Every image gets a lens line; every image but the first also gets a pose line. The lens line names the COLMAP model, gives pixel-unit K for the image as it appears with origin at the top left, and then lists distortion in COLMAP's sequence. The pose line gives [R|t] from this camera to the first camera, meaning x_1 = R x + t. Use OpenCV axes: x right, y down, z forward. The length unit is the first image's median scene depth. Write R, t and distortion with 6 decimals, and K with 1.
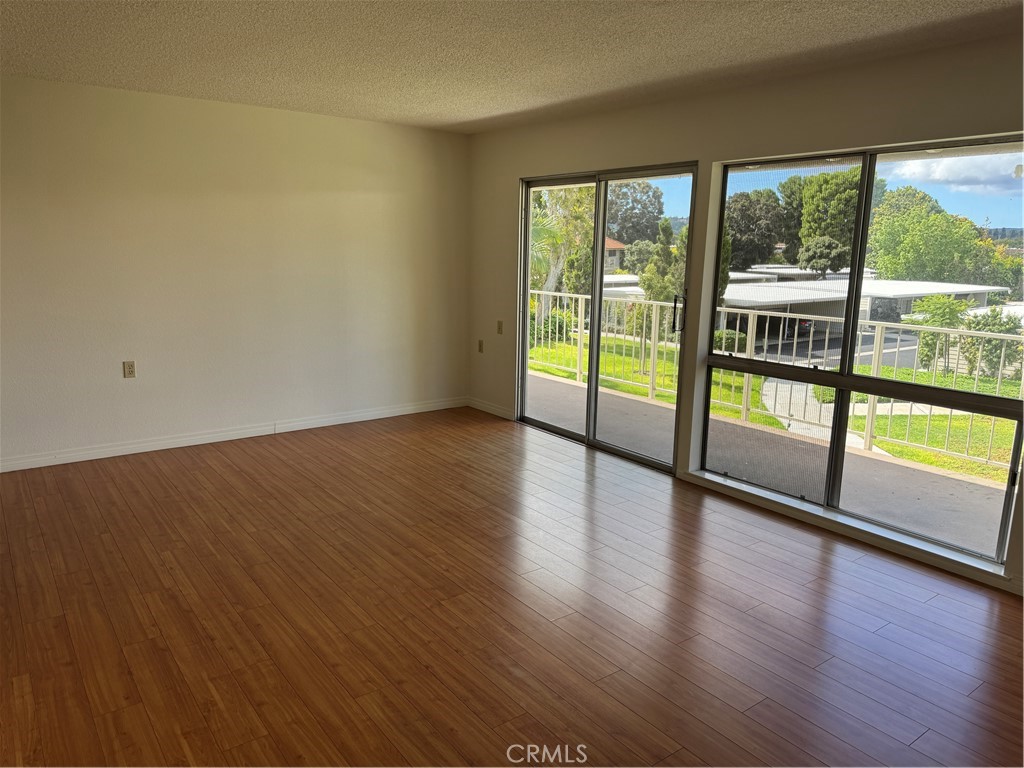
lens RADIAL K [[722.4, 0, 512.0], [0, 722.4, 384.0], [0, 0, 1]] dist [-0.000866, -0.002417]
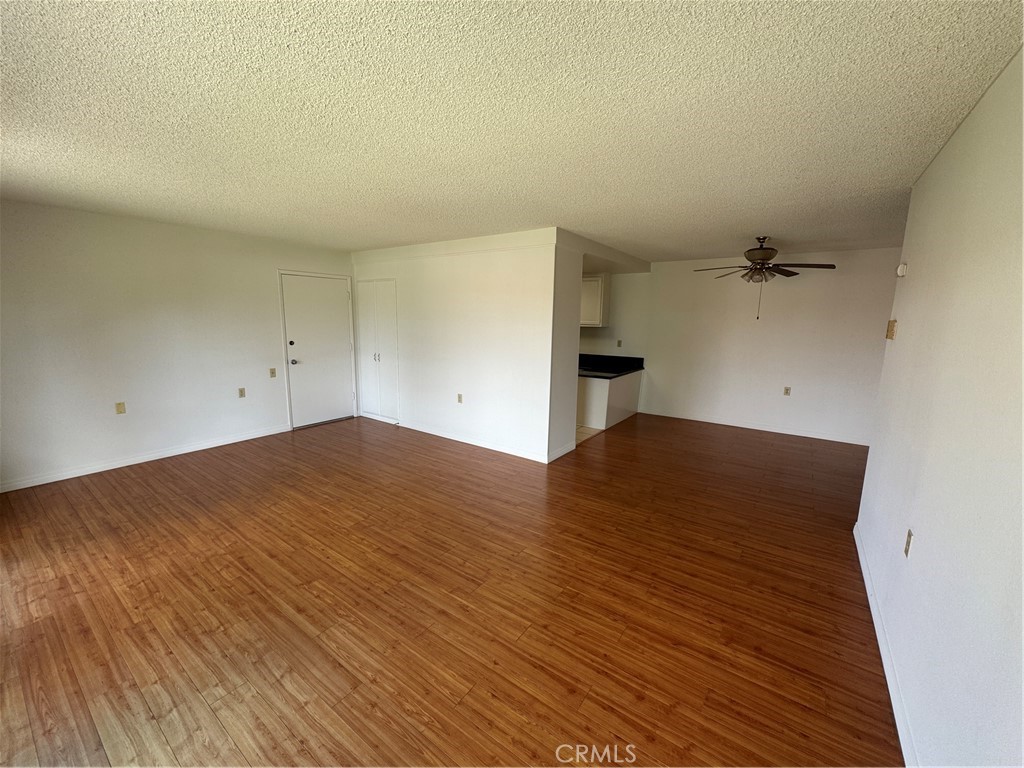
lens RADIAL K [[407.1, 0, 512.0], [0, 407.1, 384.0], [0, 0, 1]] dist [0.001340, 0.000094]
pose [[-0.950892, 0.019430, -0.308913, -0.122258], [-0.089131, 0.938564, 0.333397, -0.334843], [0.296412, 0.344558, -0.890741, 1.628982]]
